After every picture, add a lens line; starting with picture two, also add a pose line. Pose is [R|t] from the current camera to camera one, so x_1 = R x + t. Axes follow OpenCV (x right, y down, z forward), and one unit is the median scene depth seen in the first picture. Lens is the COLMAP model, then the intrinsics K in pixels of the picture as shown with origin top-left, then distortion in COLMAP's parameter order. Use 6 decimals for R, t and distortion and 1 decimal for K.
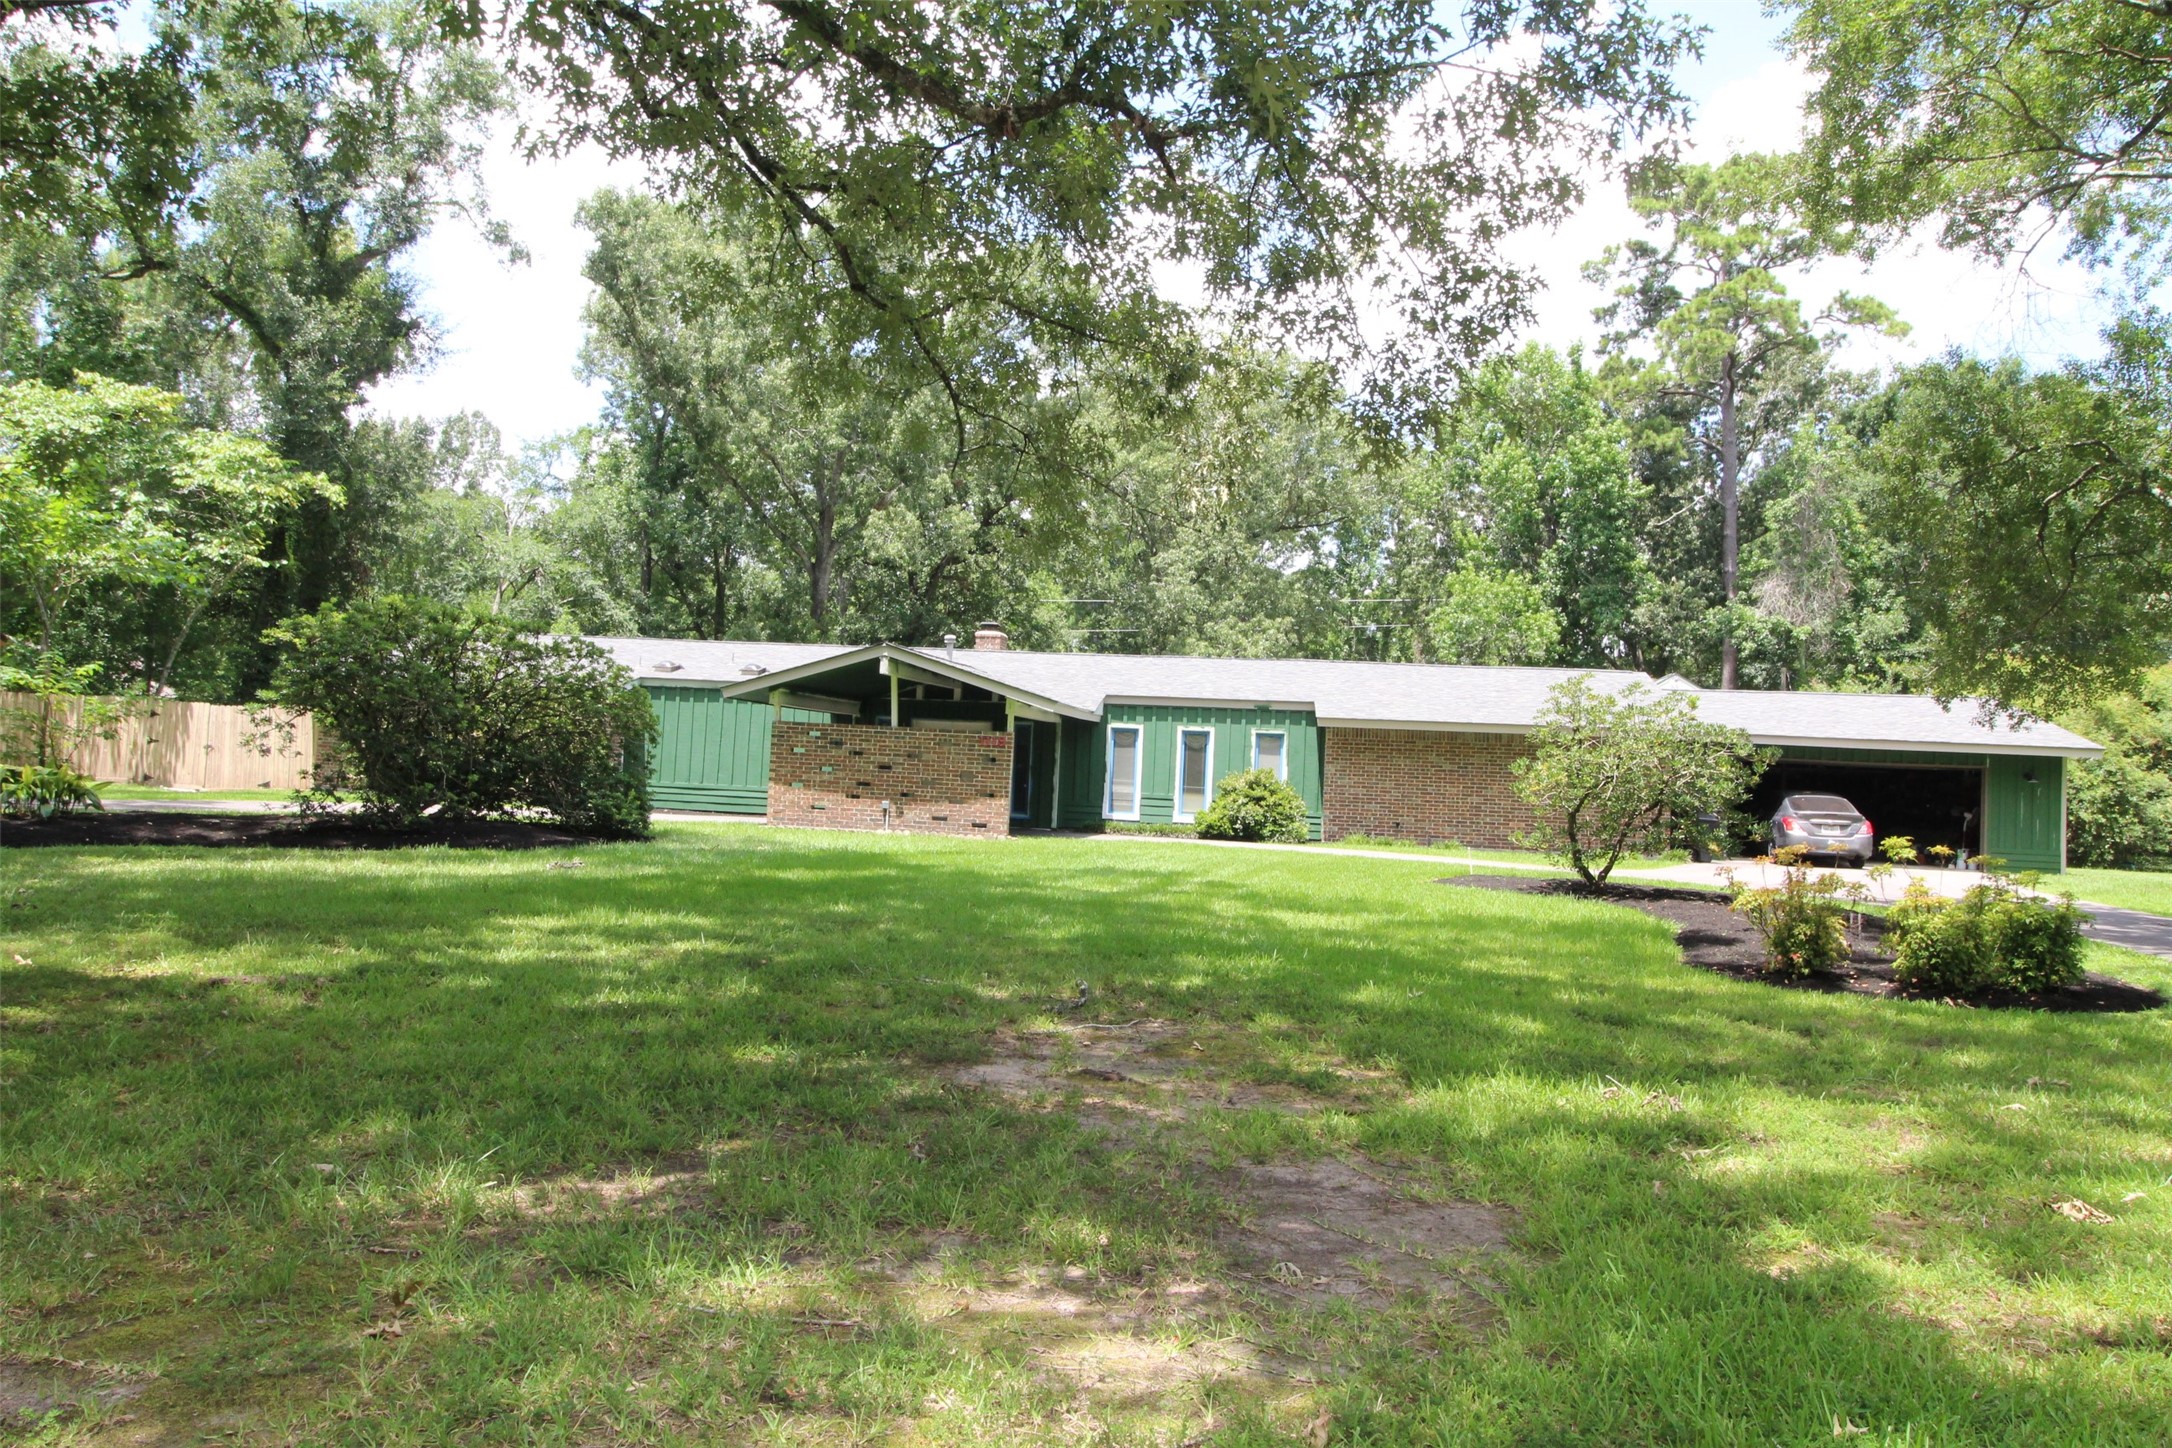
lens RADIAL K [[1490.1, 0, 1086.0], [0, 1490.1, 724.0], [0, 0, 1]] dist [0.000047, -0.000512]
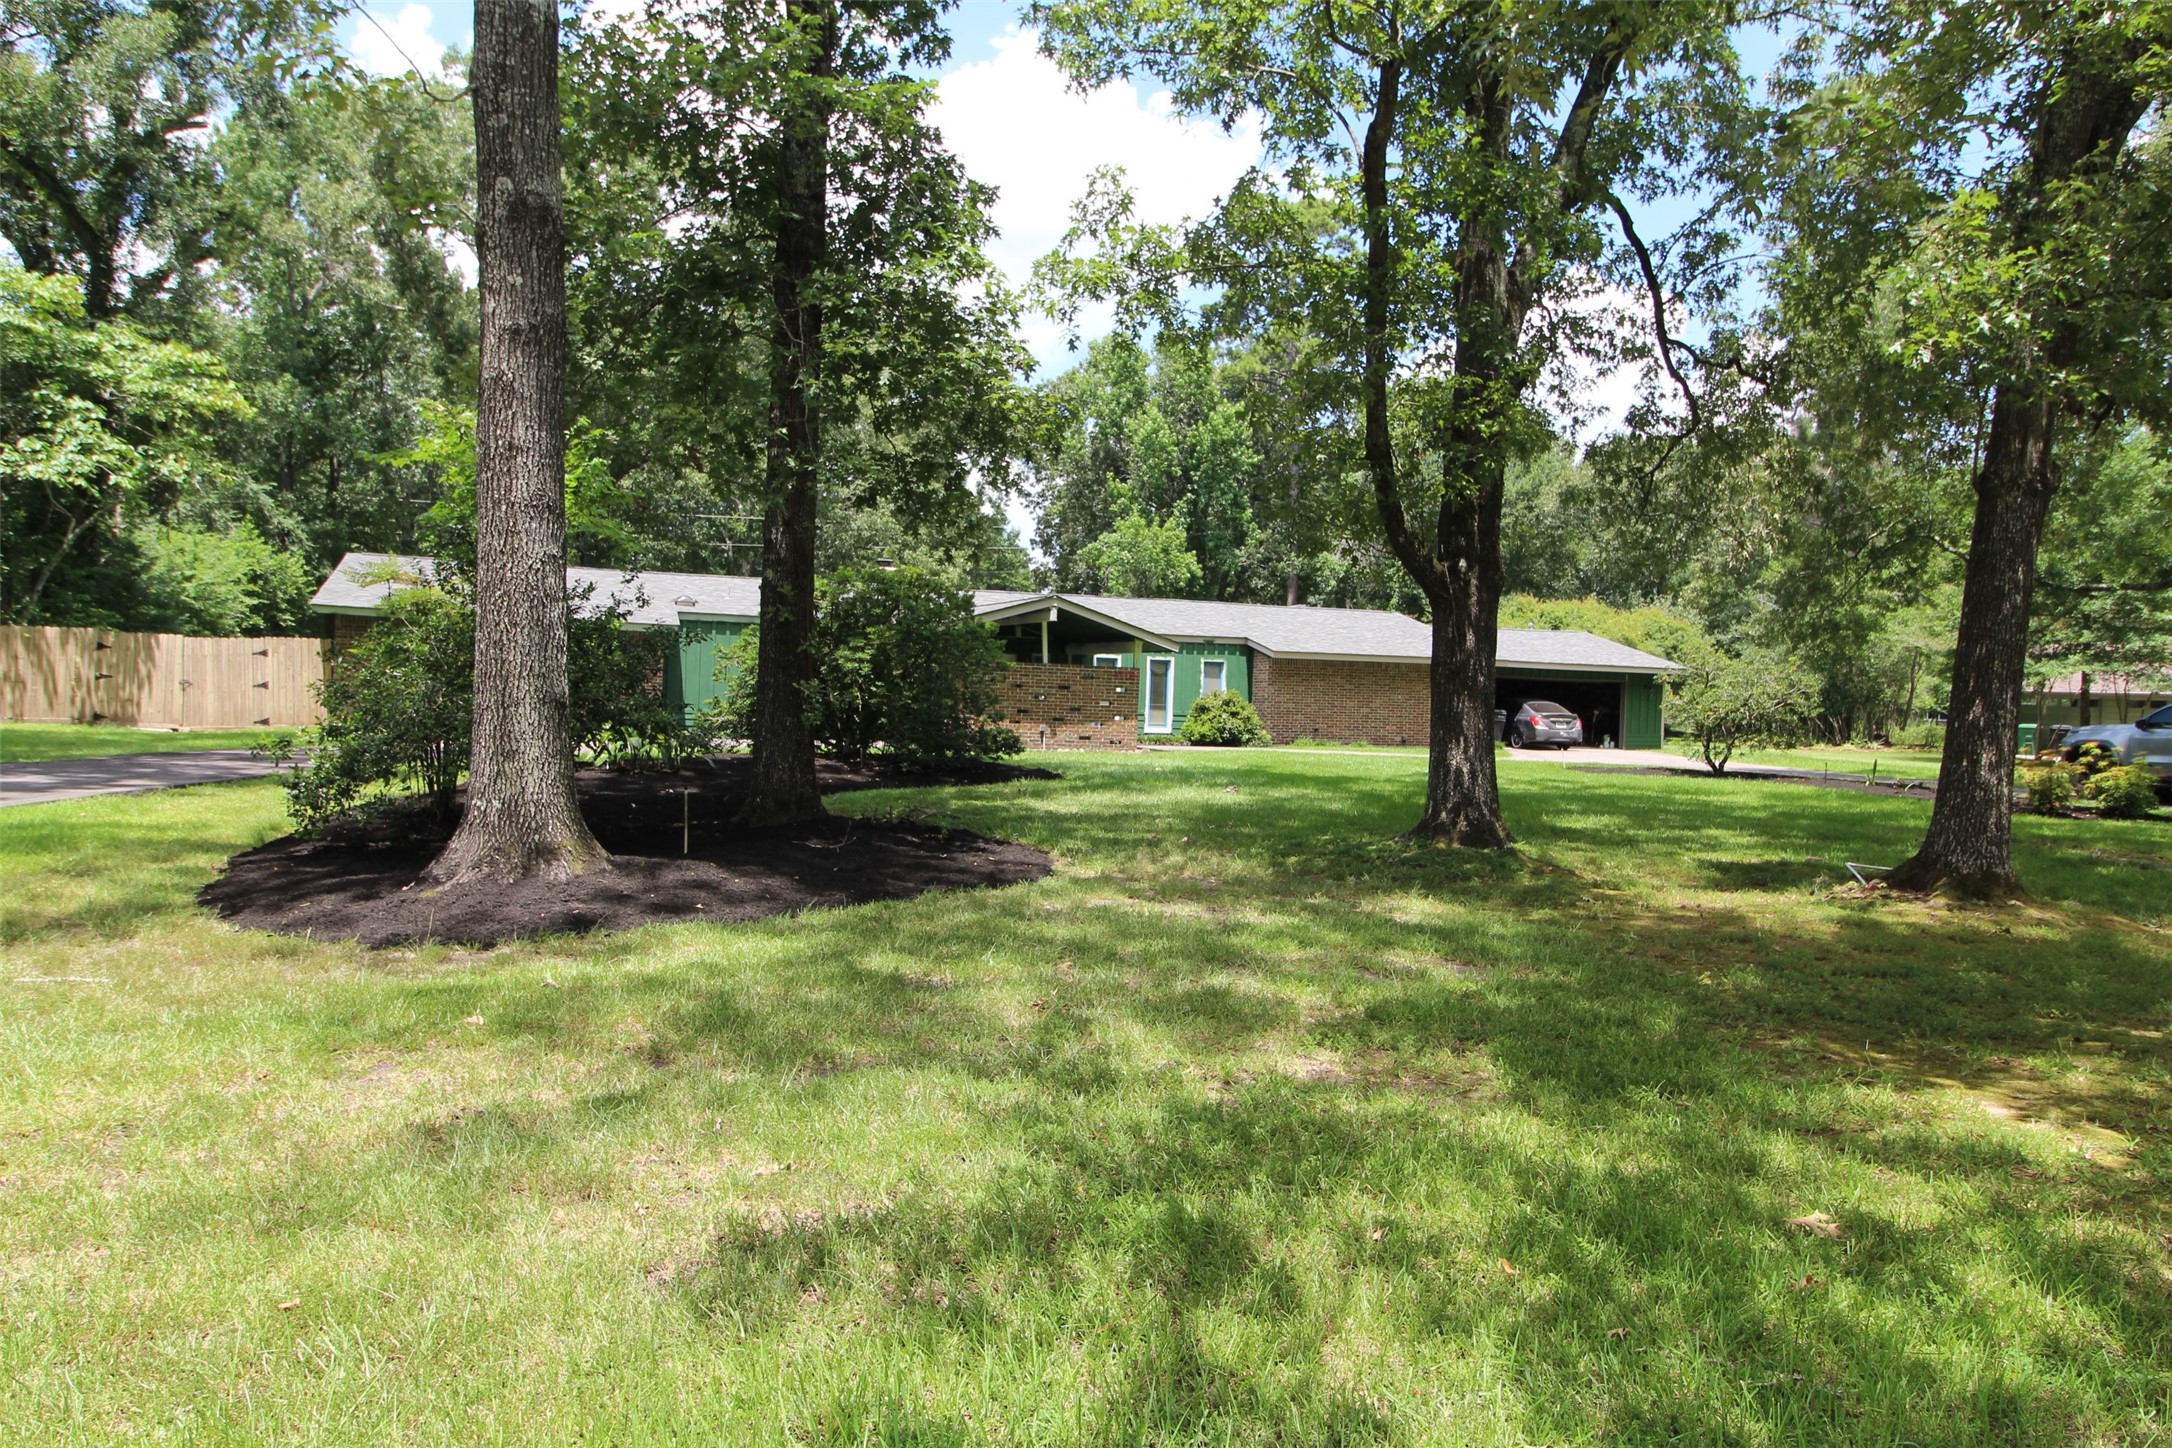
lens RADIAL K [[1373.1, 0, 1086.0], [0, 1373.1, 724.0], [0, 0, 1]] dist [-0.000672, -0.000184]
pose [[0.897362, -0.026711, 0.440486, -0.500003], [-0.006425, 0.997270, 0.073563, -0.026506], [-0.441248, -0.068843, 0.894741, -0.016436]]
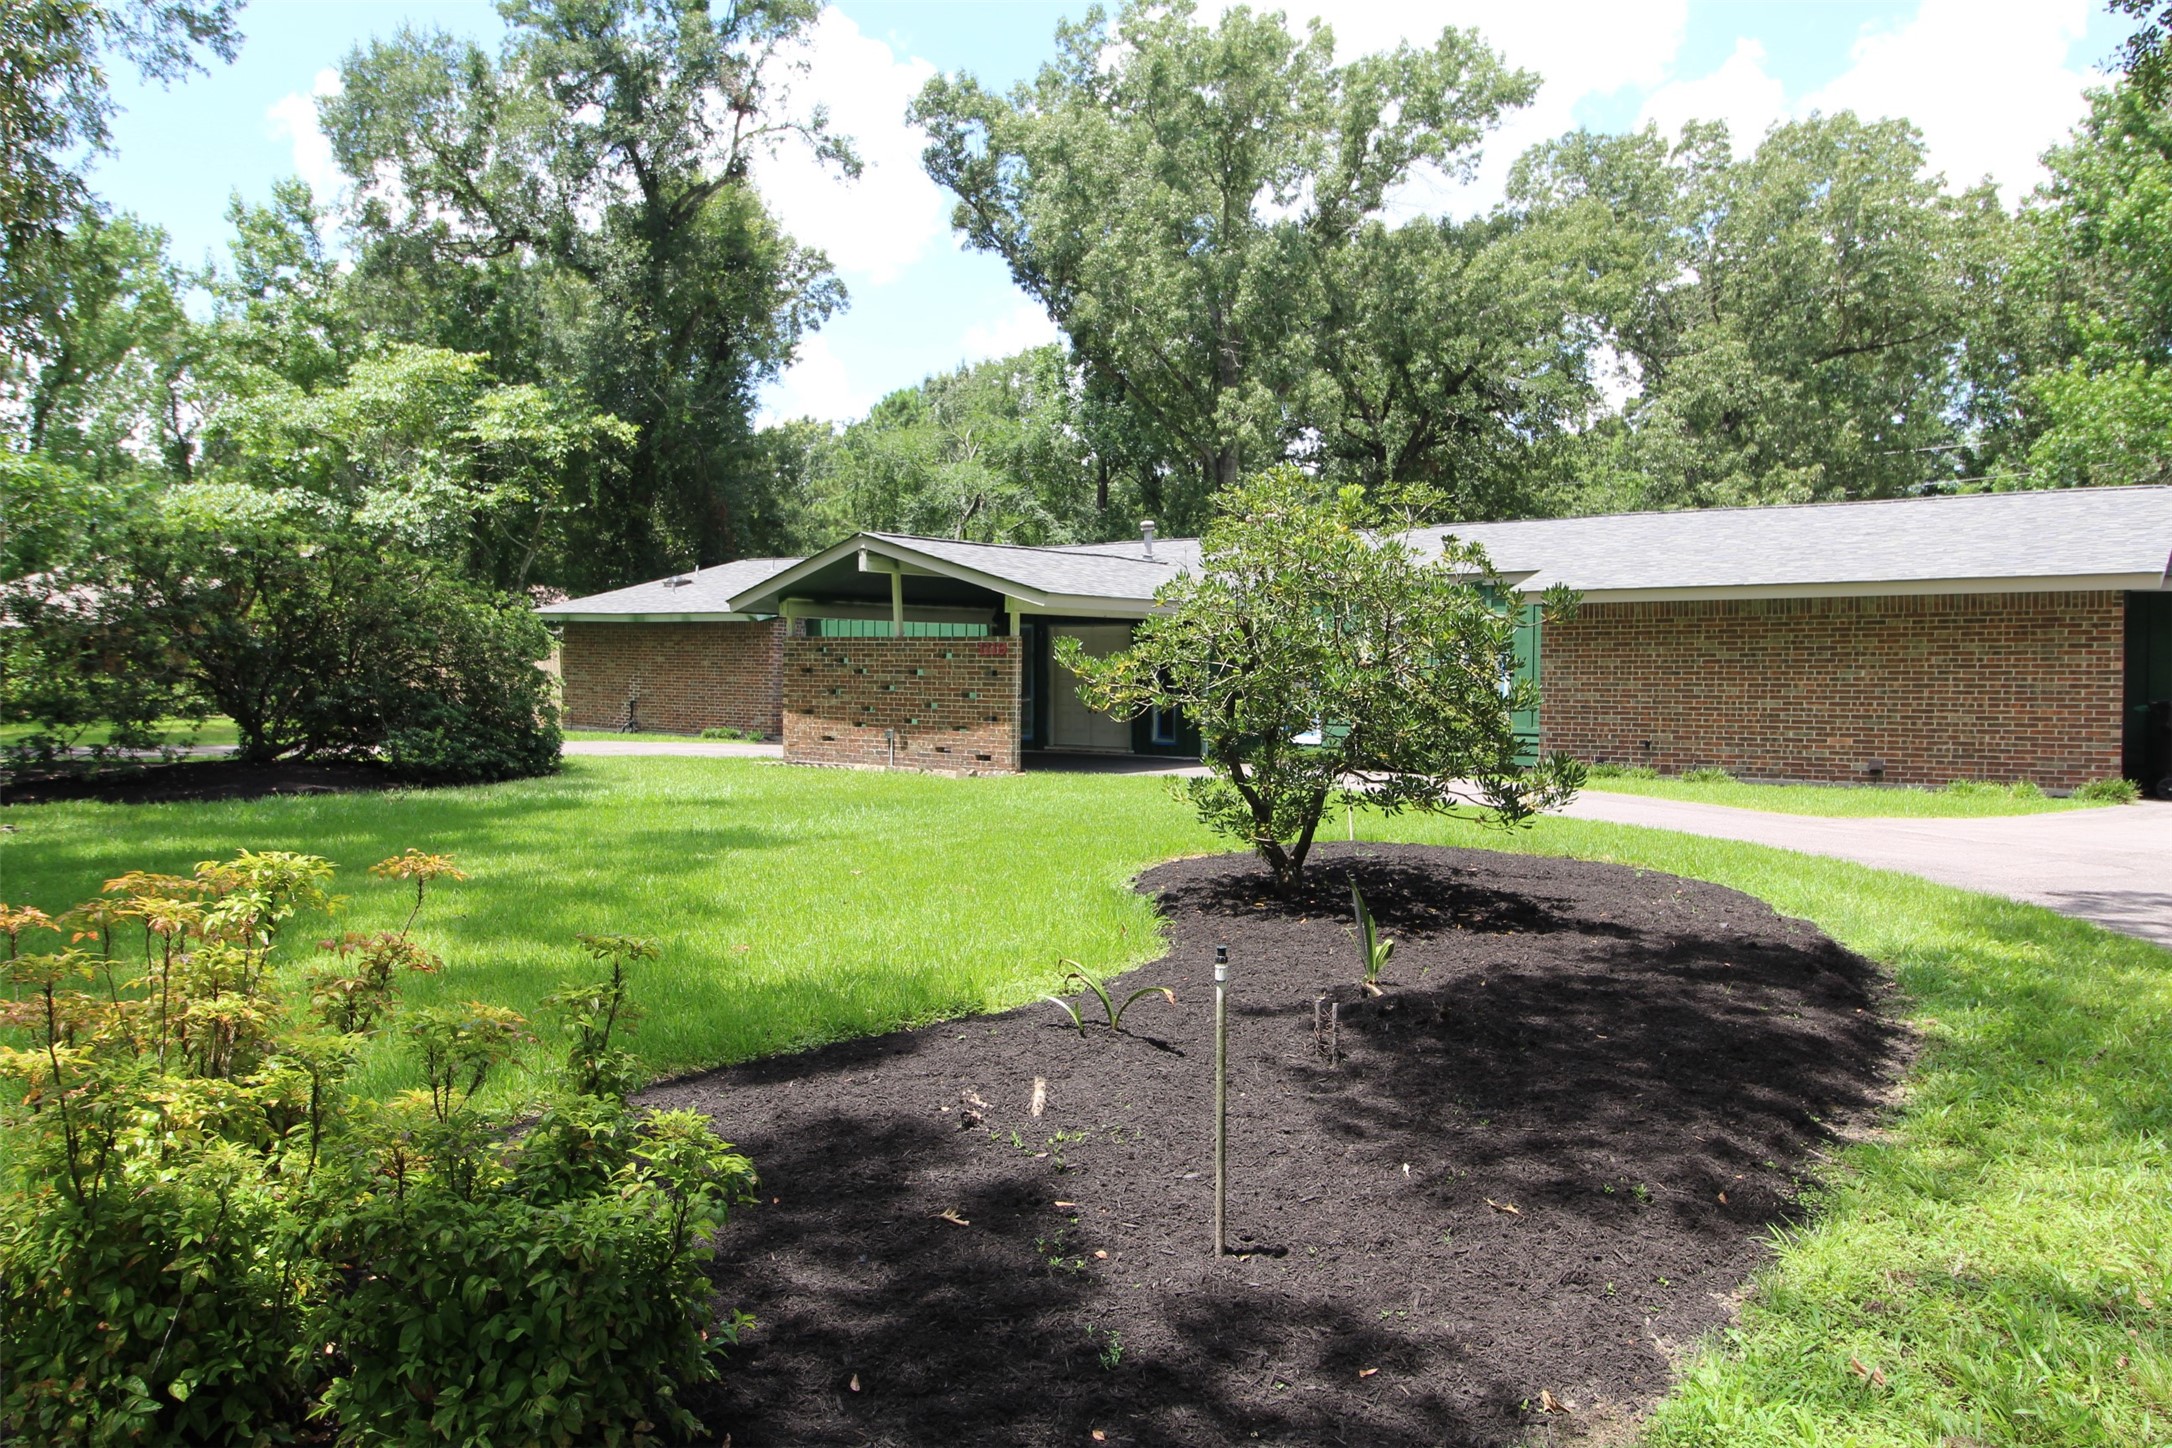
lens RADIAL K [[1490.1, 0, 1086.0], [0, 1490.1, 724.0], [0, 0, 1]] dist [0.000047, -0.000512]
pose [[0.890964, -0.024213, -0.453428, 0.278159], [0.049246, 0.997840, 0.043482, 0.016222], [0.451396, -0.061070, 0.890232, 0.284101]]
